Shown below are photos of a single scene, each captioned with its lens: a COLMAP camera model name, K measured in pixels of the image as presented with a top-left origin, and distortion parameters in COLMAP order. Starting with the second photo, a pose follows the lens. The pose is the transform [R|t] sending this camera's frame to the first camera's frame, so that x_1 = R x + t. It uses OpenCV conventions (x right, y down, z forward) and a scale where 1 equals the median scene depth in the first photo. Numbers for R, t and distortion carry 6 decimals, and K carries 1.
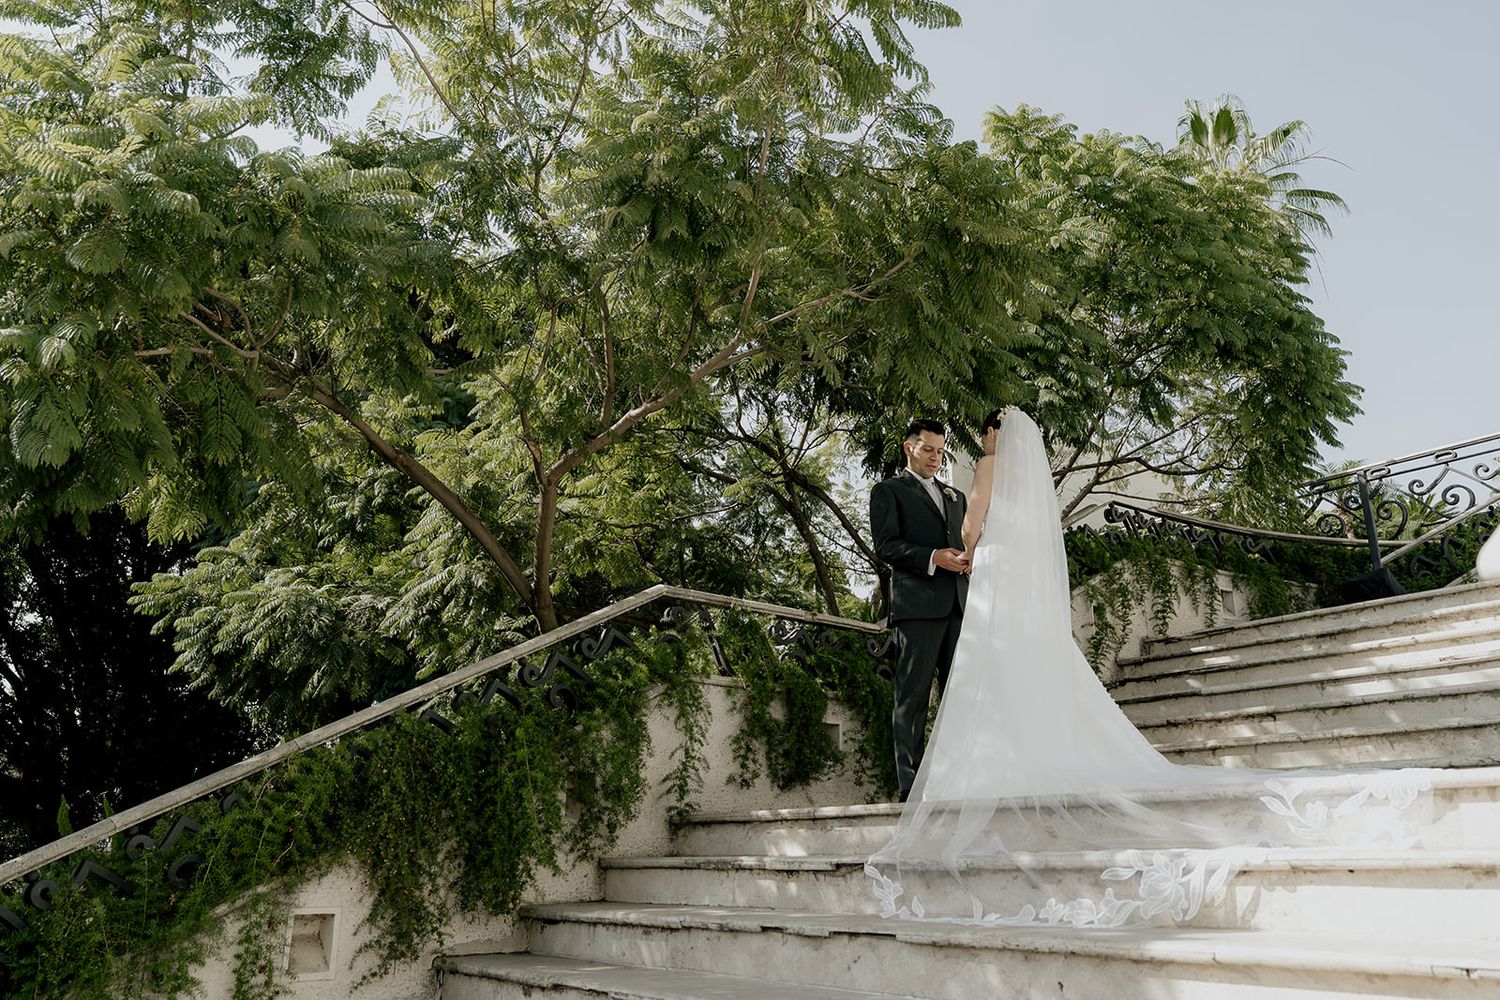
lens RADIAL K [[1148.3, 0, 747.7], [0, 1148.3, 510.9], [0, 0, 1]] dist [0.007709, 0.005402]
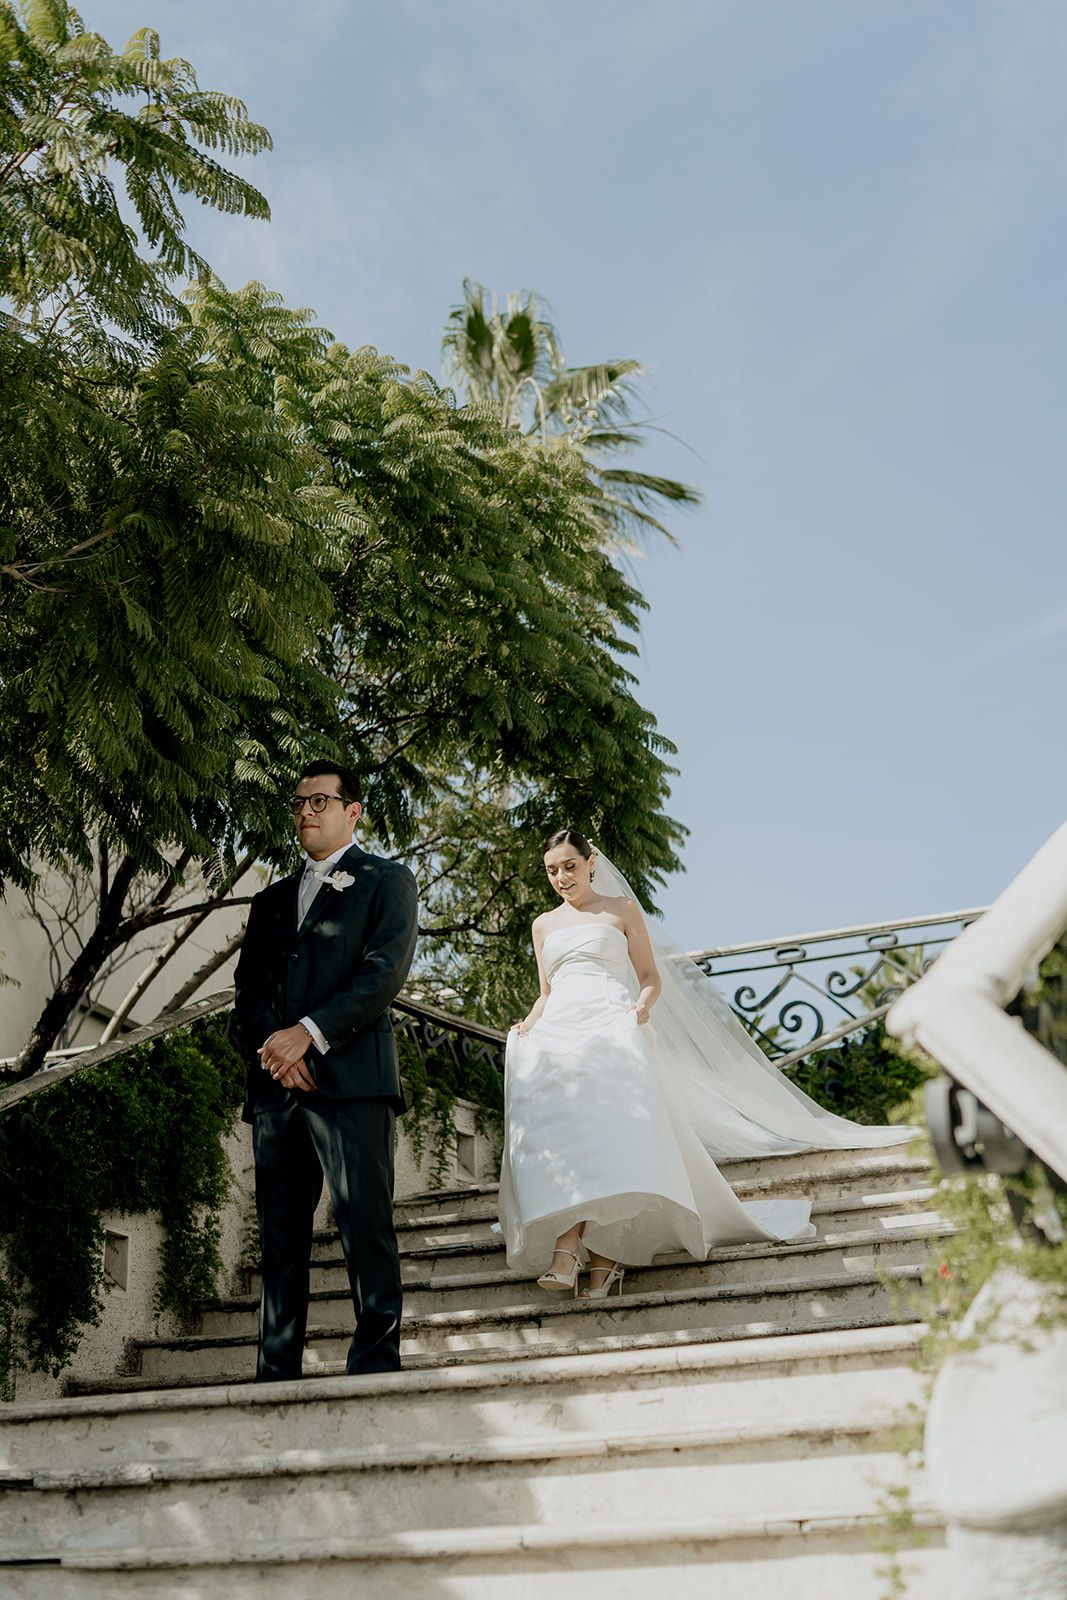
lens RADIAL K [[2340.5, 0, 533.5], [0, 2340.5, 800.0], [0, 0, 1]] dist [-0.083998, -0.052507]
pose [[0.896935, 0.140241, 0.419334, -0.099659], [-0.109766, 0.989303, -0.096076, 0.011816], [-0.428322, 0.040145, 0.902734, -0.140053]]
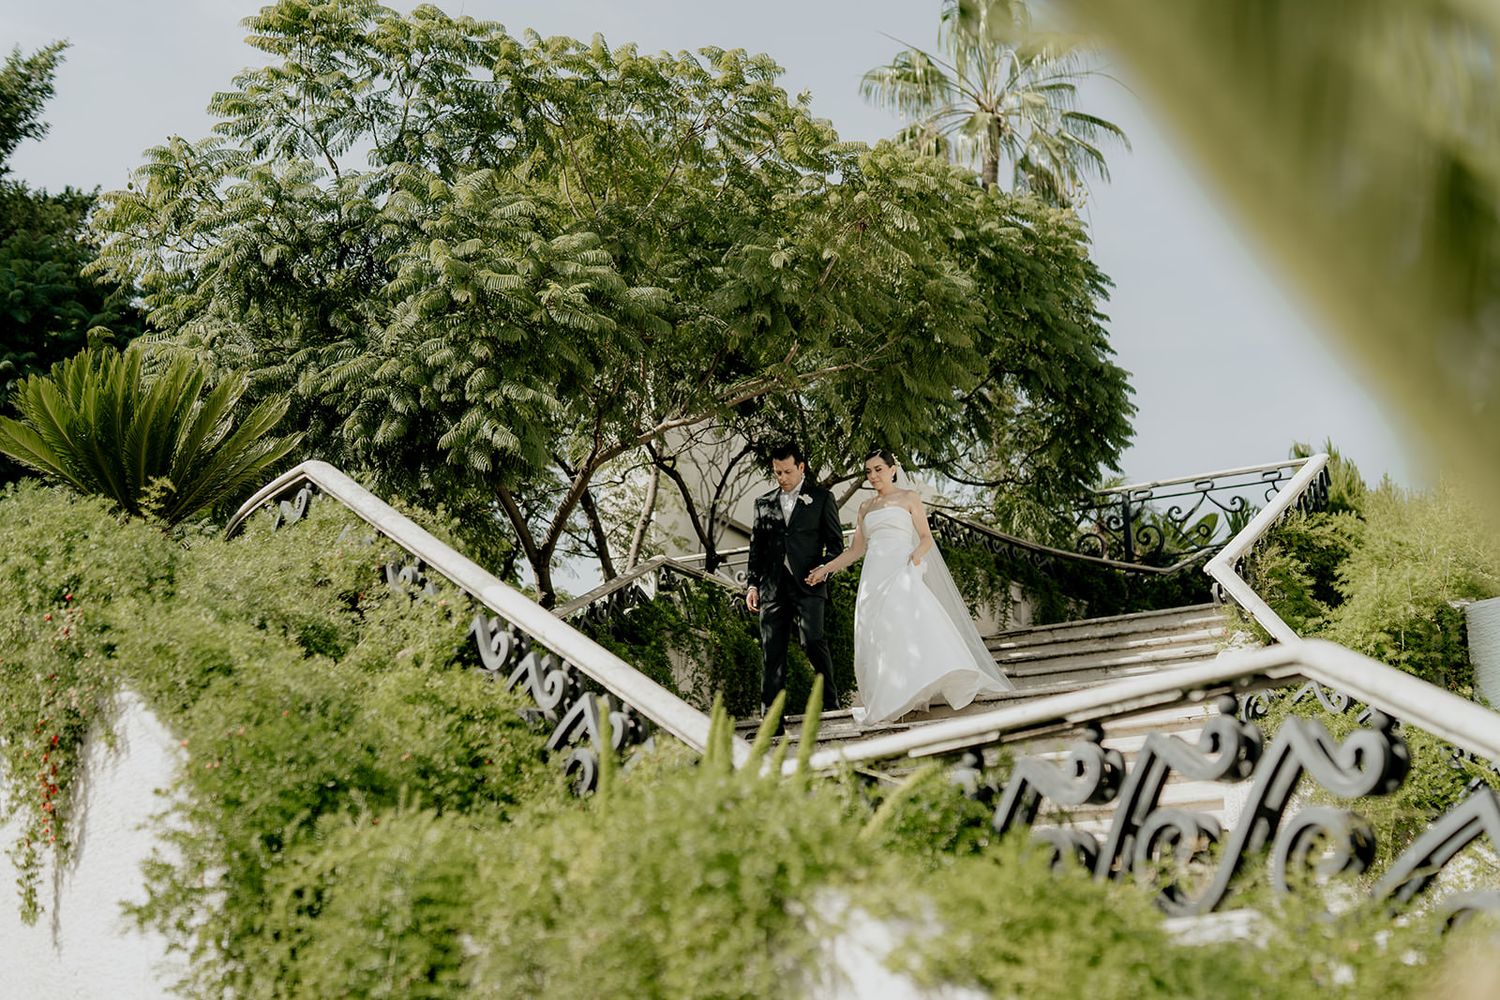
lens RADIAL K [[2152.1, 0, 749.9], [0, 2152.1, 569.4], [0, 0, 1]] dist [-0.076327, 0.040074]
pose [[0.939165, 0.075773, 0.335005, -0.564324], [-0.094162, 0.994794, 0.038971, -0.016769], [-0.330308, -0.068145, 0.941410, -0.924649]]
